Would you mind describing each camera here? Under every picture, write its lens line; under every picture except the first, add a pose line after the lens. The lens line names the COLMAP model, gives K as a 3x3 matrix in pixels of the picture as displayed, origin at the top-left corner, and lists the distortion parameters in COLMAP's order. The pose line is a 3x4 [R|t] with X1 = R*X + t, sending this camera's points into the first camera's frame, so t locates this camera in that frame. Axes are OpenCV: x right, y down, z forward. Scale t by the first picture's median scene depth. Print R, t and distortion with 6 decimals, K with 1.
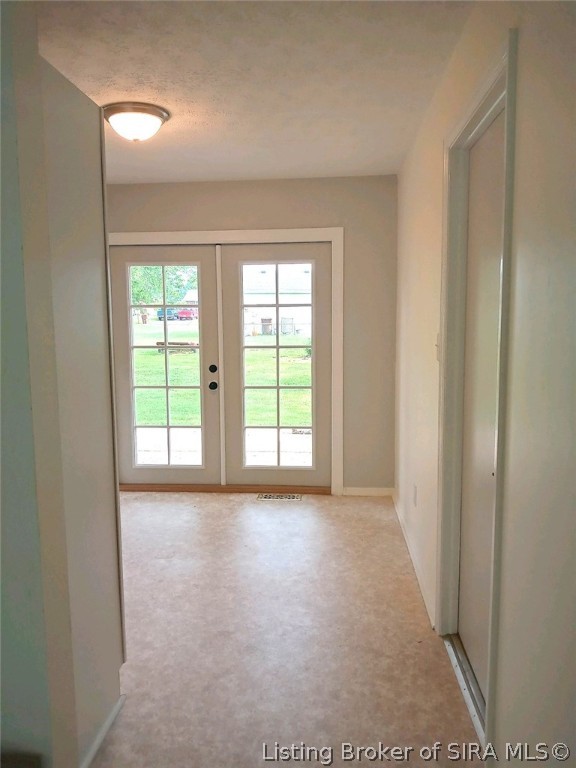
lens RADIAL K [[605.7, 0, 274.2], [0, 605.7, 379.7], [0, 0, 1]] dist [0.039677, -0.112971]
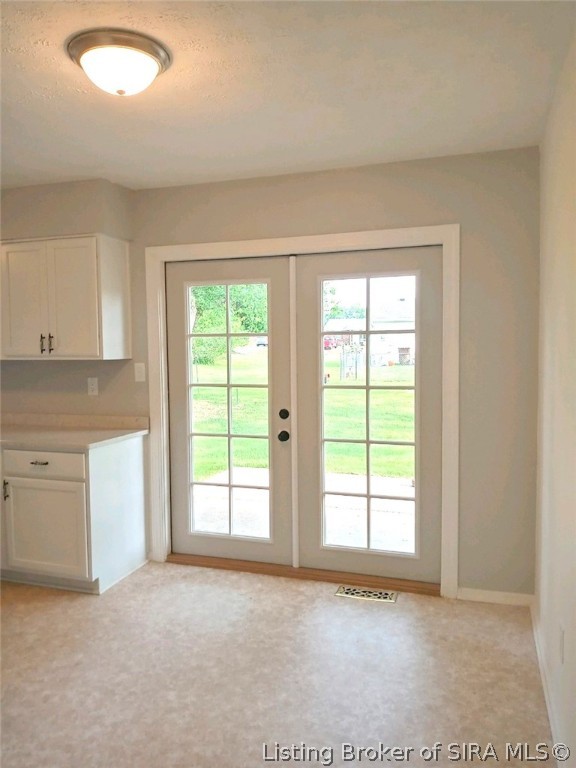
lens RADIAL K [[605.7, 0, 274.2], [0, 605.7, 379.7], [0, 0, 1]] dist [0.039677, -0.112971]
pose [[0.972944, 0.011749, -0.230740, 0.066248], [-0.022688, 0.998738, -0.044810, -0.028183], [0.229923, 0.048833, 0.971983, 0.249520]]
